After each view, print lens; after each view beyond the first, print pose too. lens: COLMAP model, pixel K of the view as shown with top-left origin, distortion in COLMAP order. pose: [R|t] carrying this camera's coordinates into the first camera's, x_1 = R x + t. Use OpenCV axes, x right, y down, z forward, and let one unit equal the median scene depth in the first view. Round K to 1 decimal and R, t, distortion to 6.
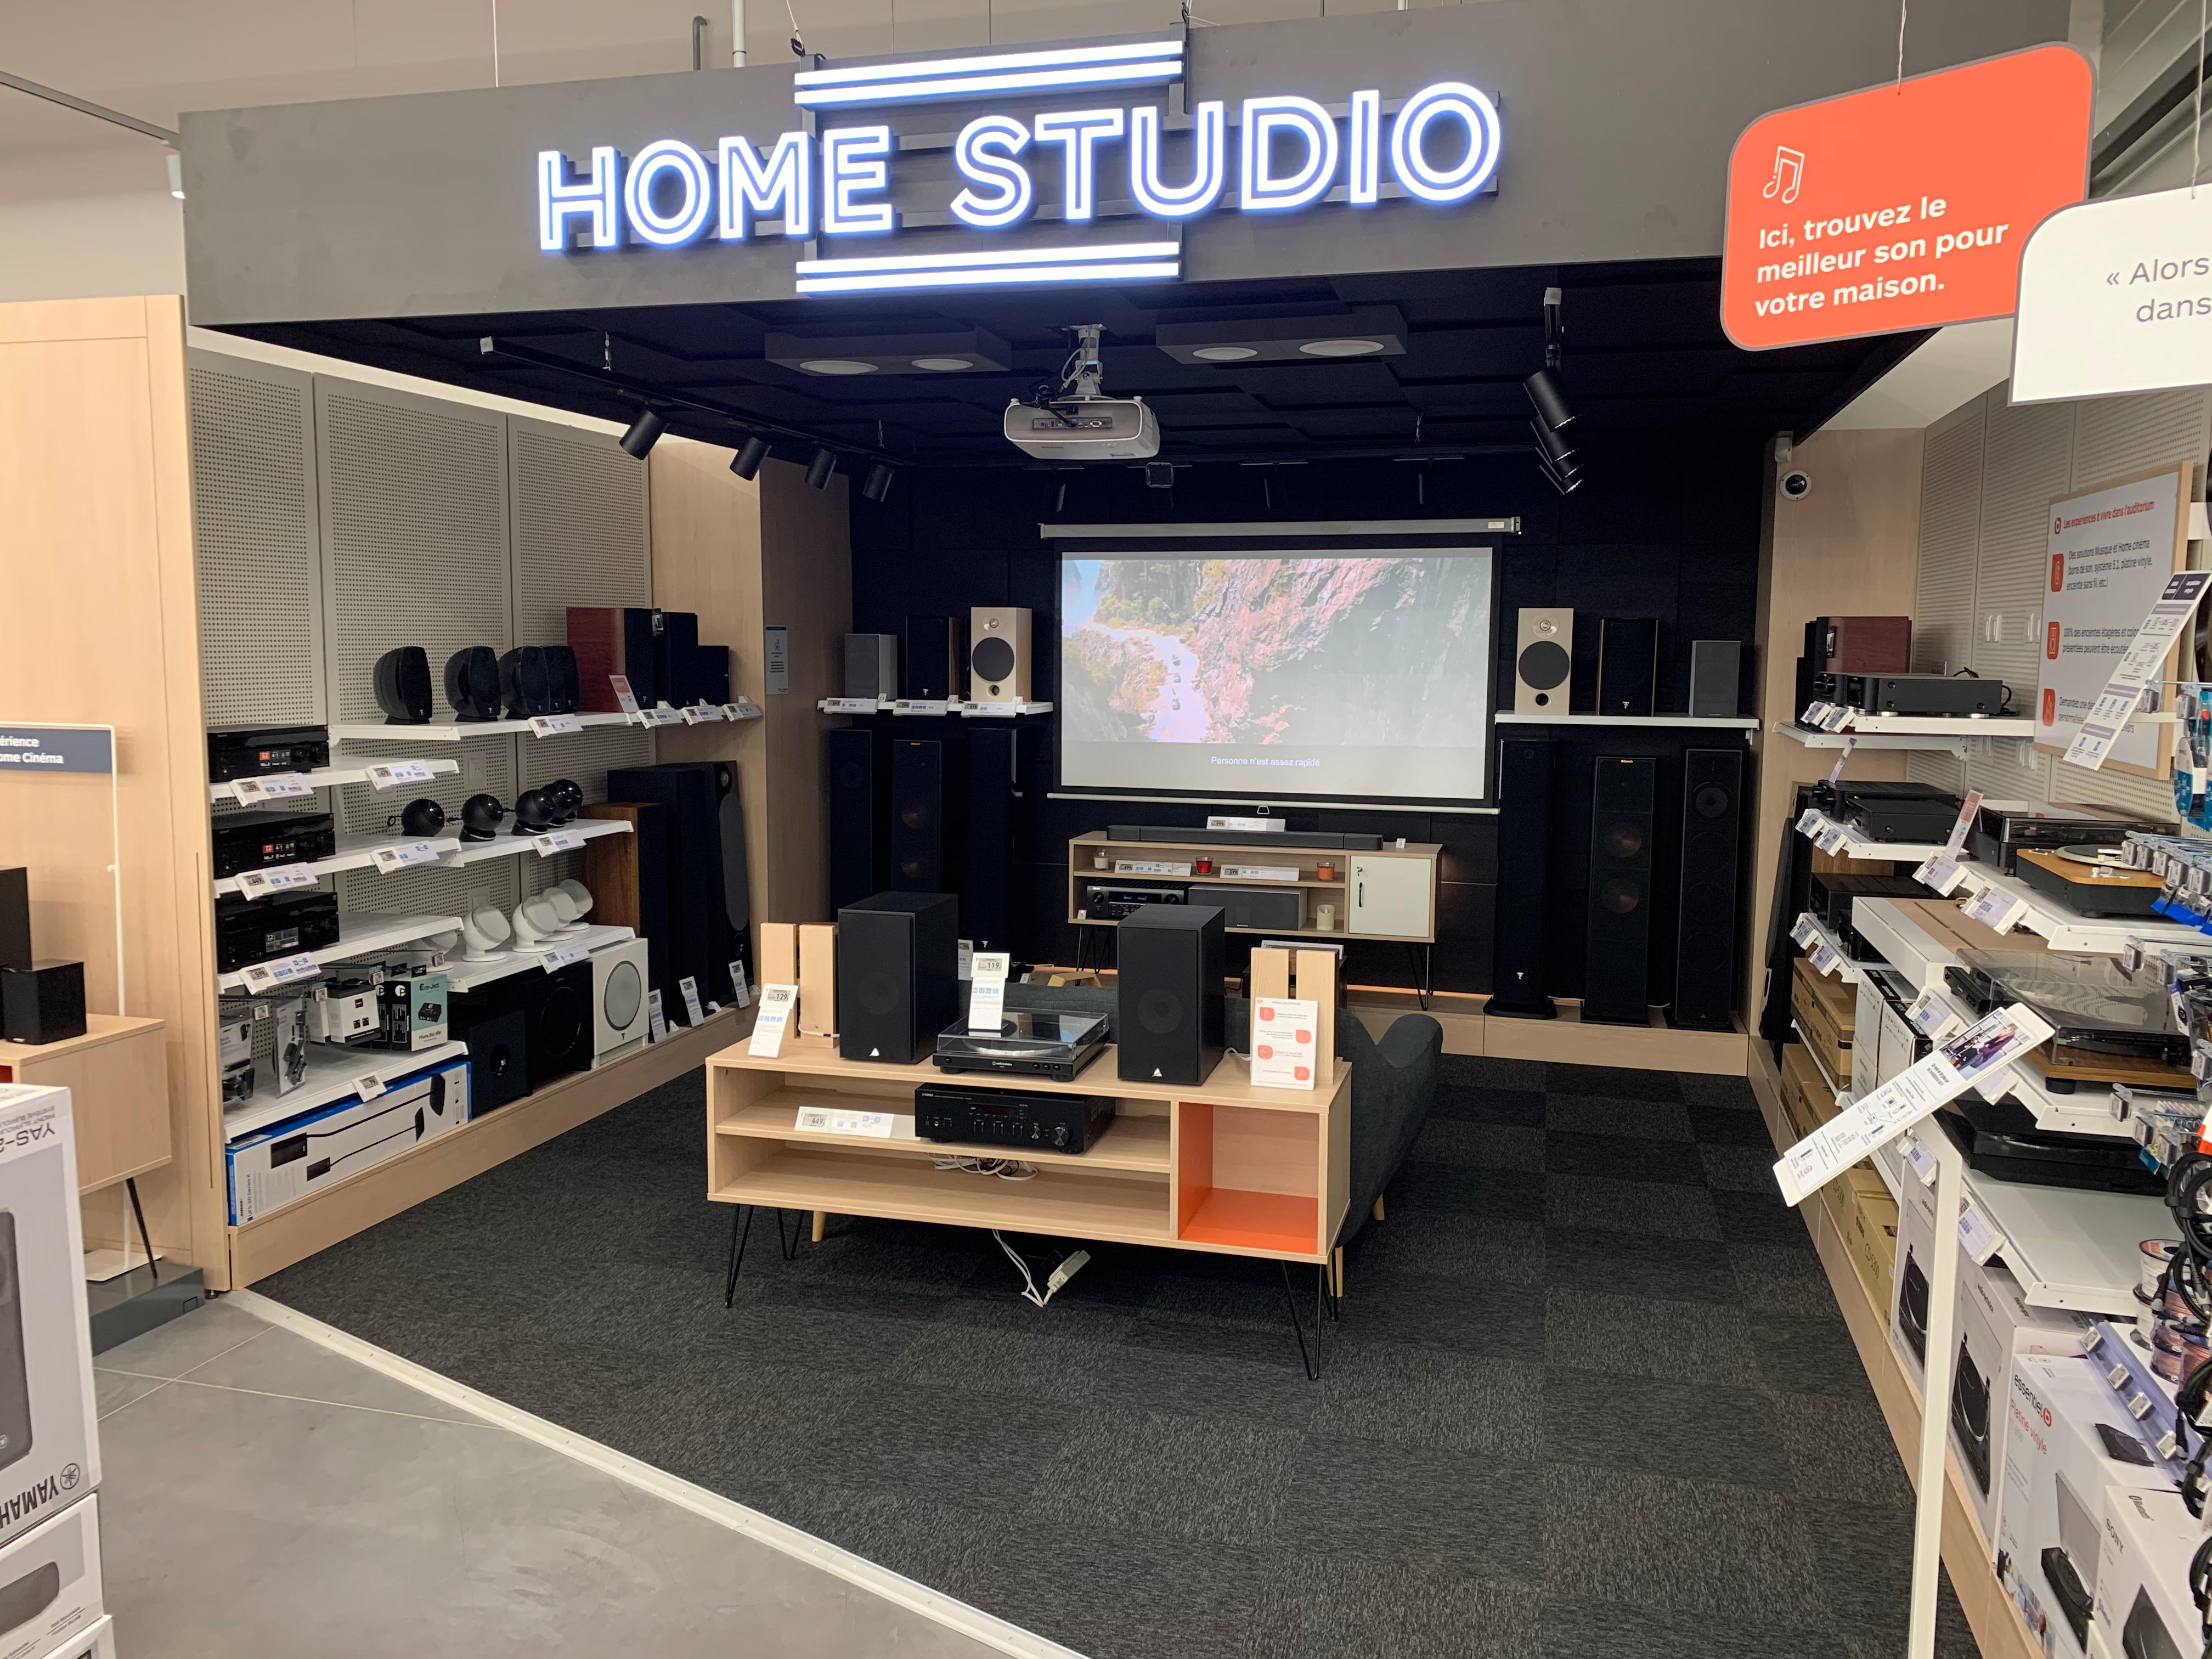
lens RADIAL K [[1674.7, 0, 1100.7], [0, 1674.7, 830.5], [0, 0, 1]] dist [0.133065, -0.283453]
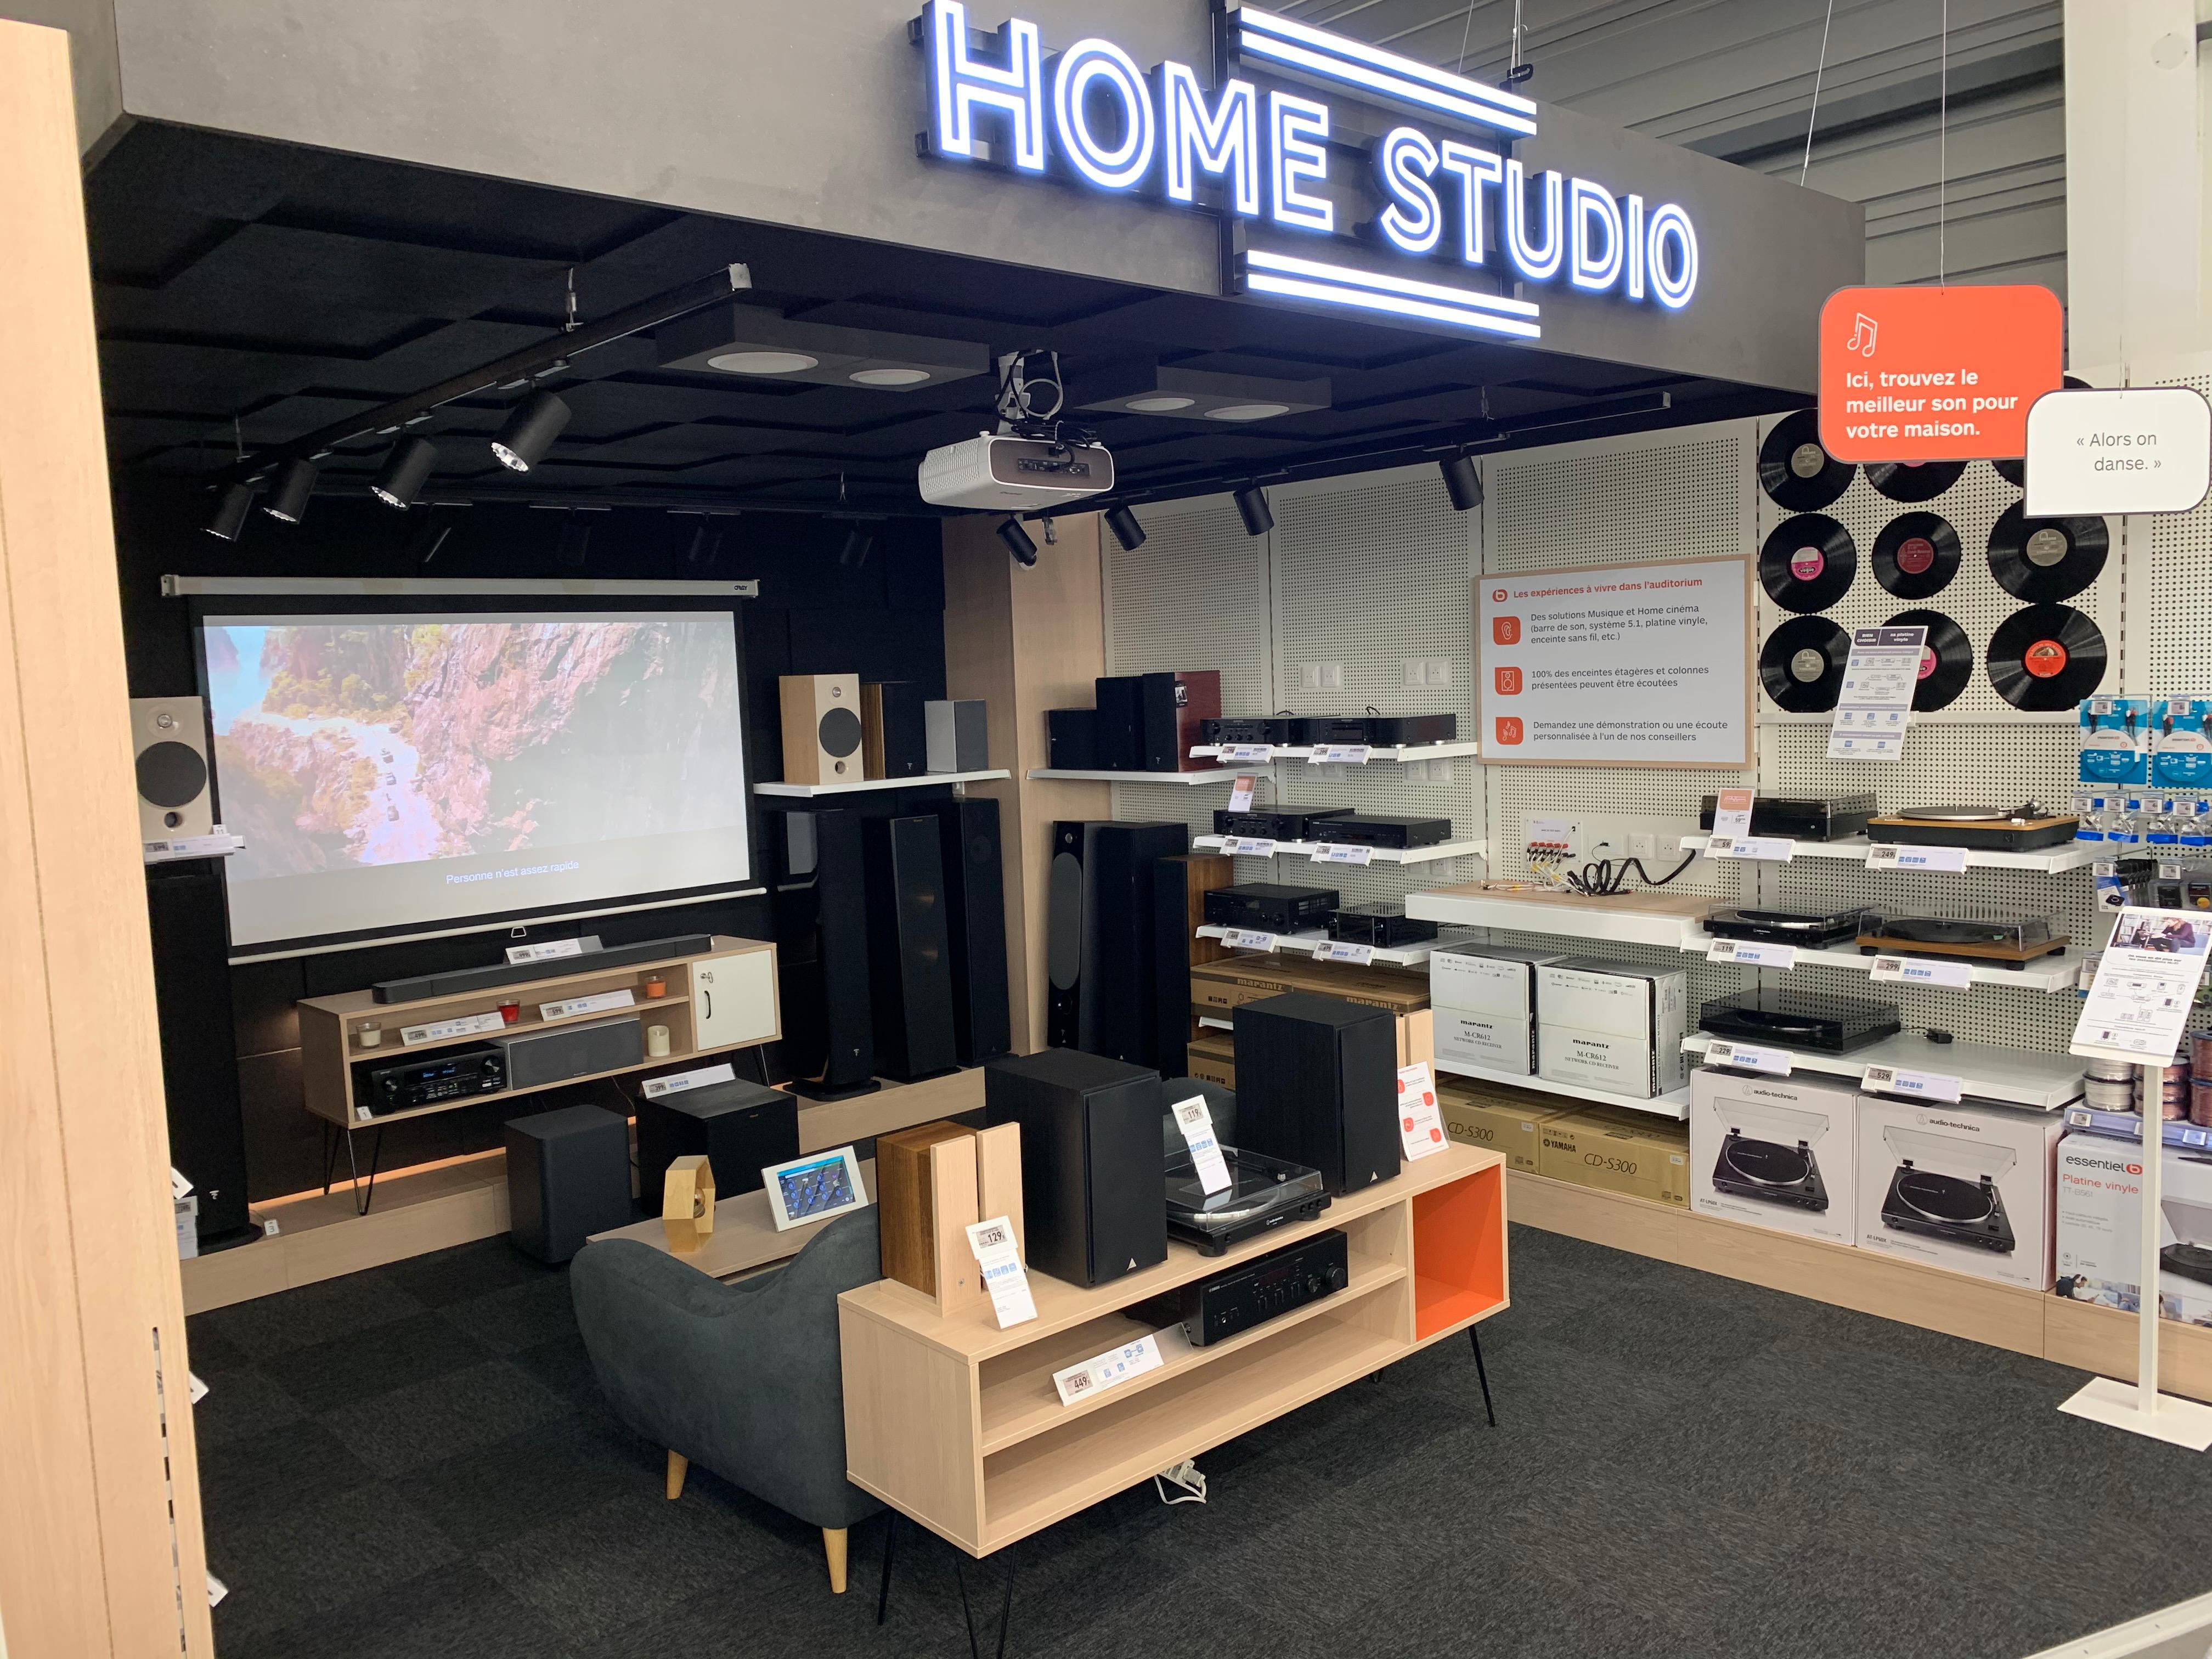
lens RADIAL K [[1674.7, 0, 1100.7], [0, 1674.7, 830.5], [0, 0, 1]] dist [0.133065, -0.283453]
pose [[0.539432, -0.111442, 0.834622, -0.450431], [0.140309, 0.989242, 0.041403, -0.057878], [-0.830257, 0.094771, 0.549265, 0.332246]]
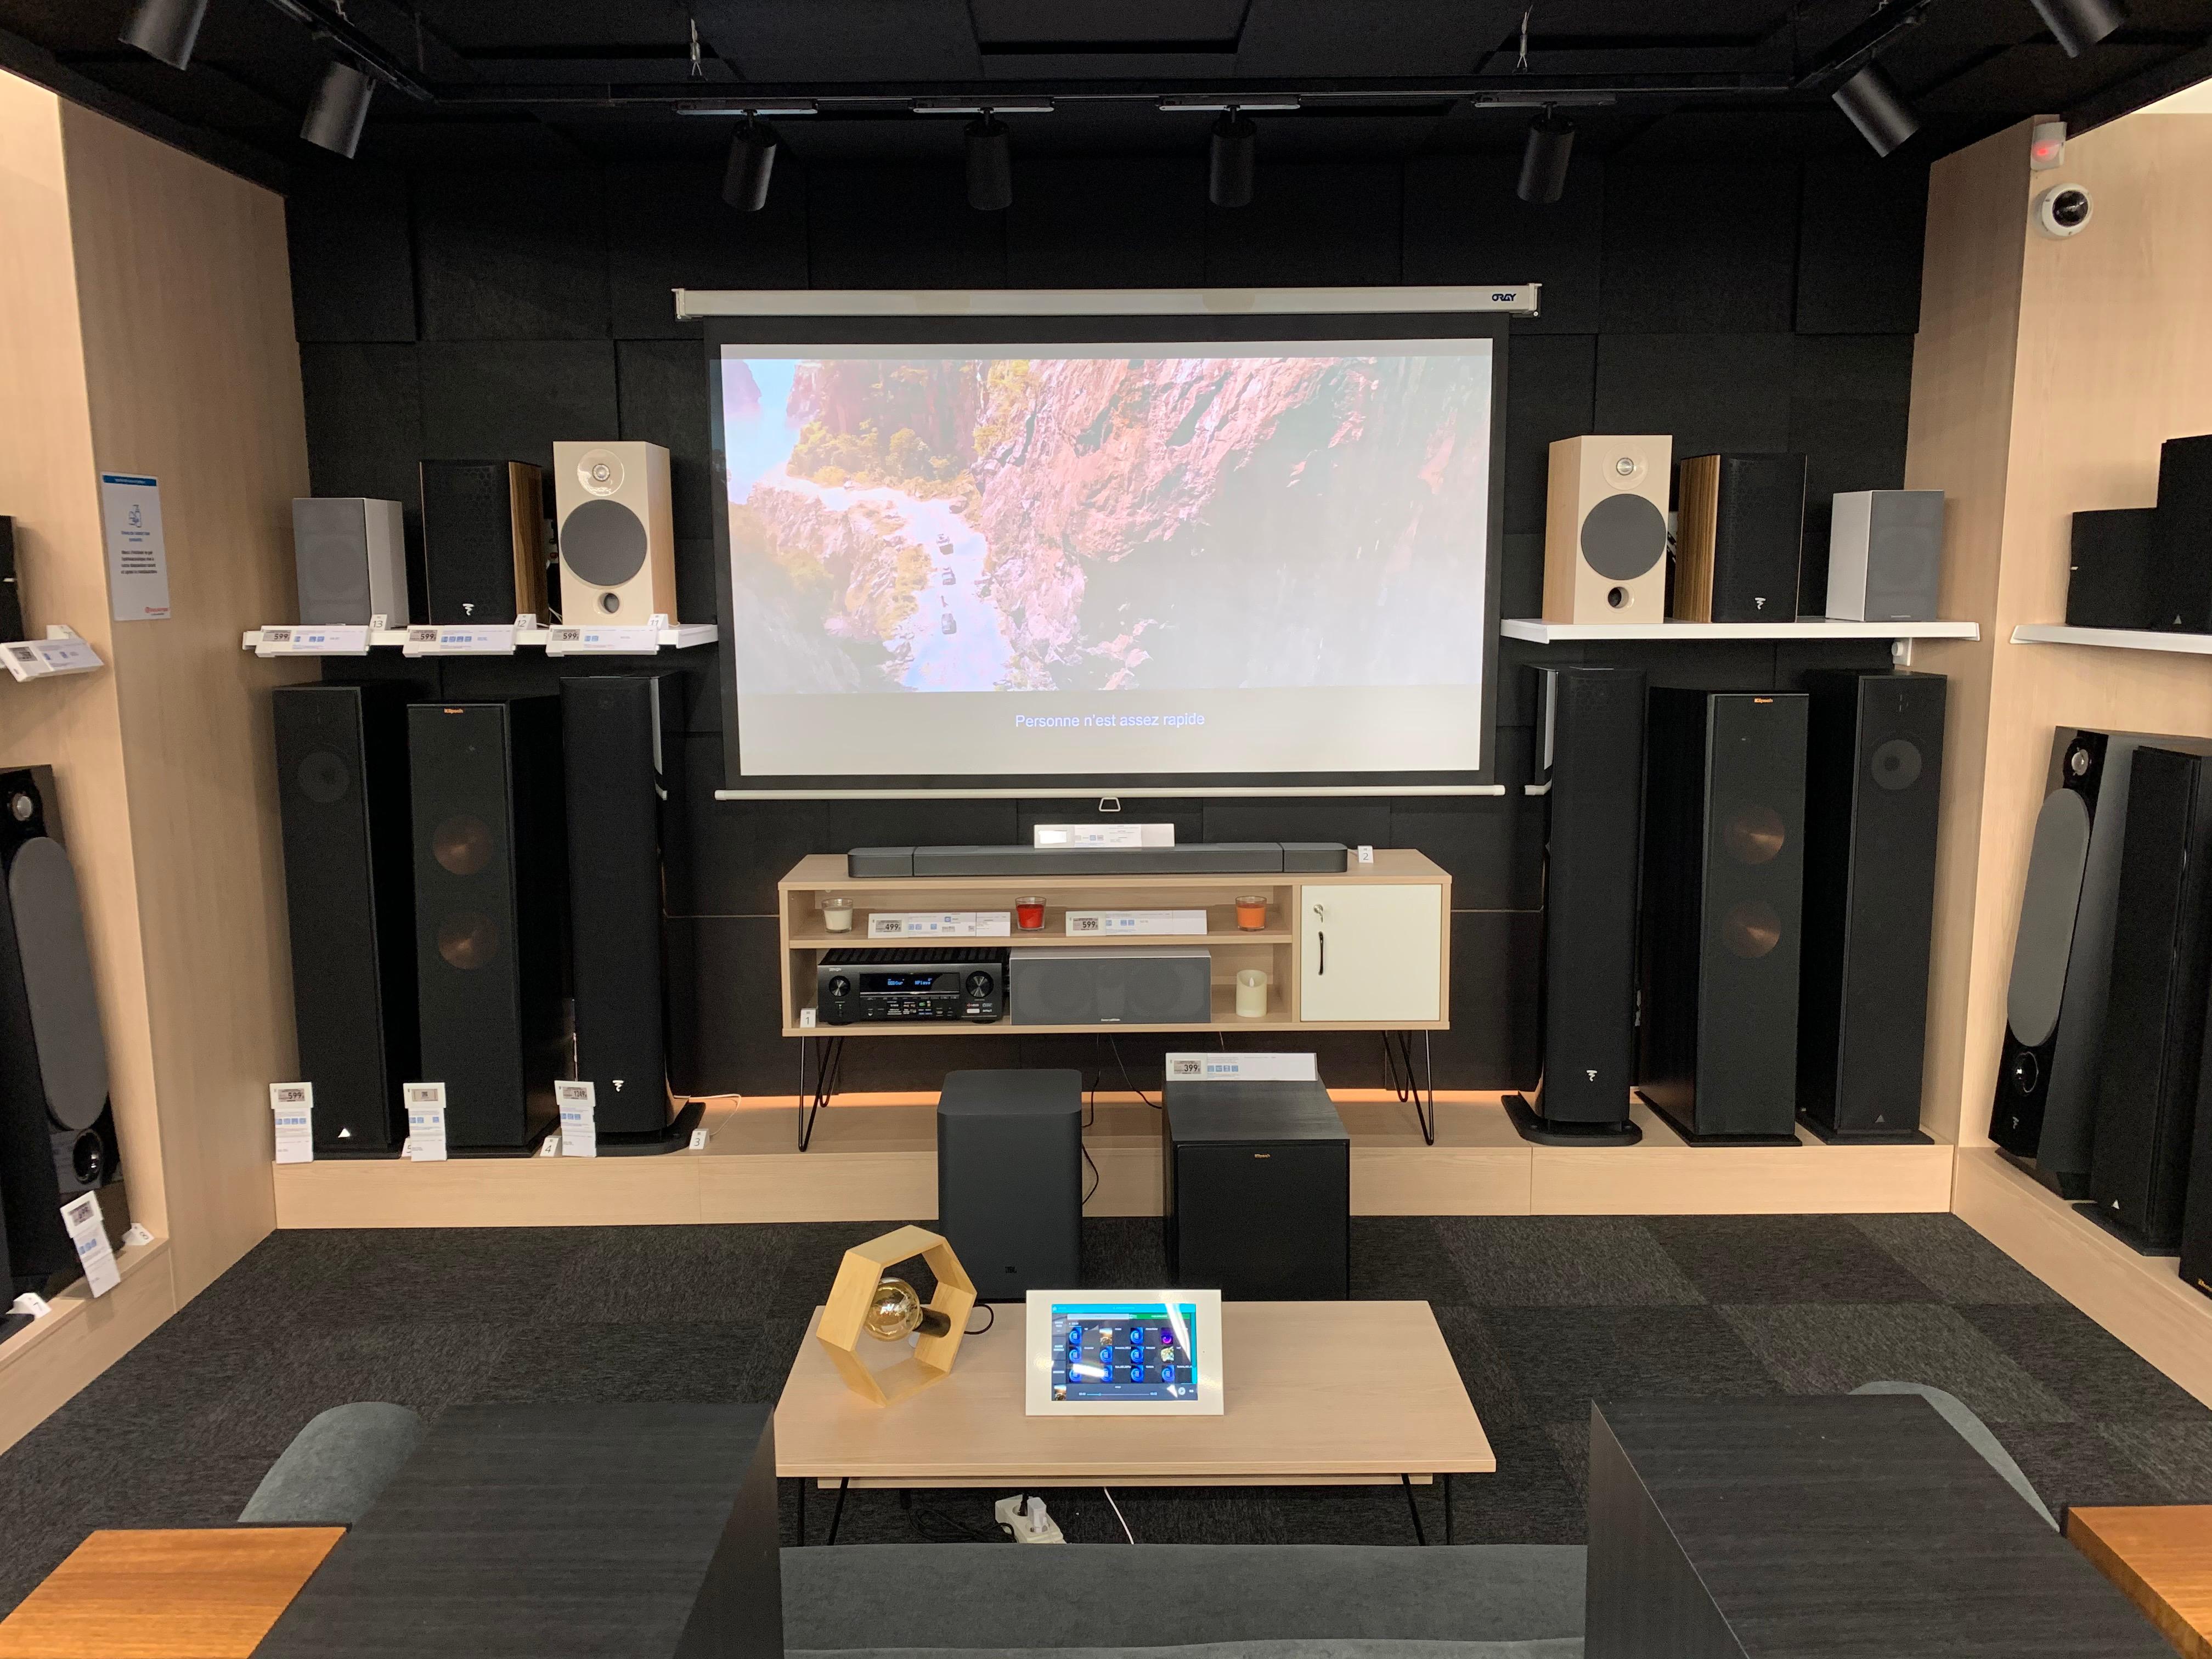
lens RADIAL K [[1674.7, 0, 1100.7], [0, 1674.7, 830.5], [0, 0, 1]] dist [0.133065, -0.283453]
pose [[0.963637, -0.055667, 0.261353, -0.060148], [0.045340, 0.997940, 0.045382, -0.031192], [-0.263341, -0.031882, 0.964176, 0.469189]]
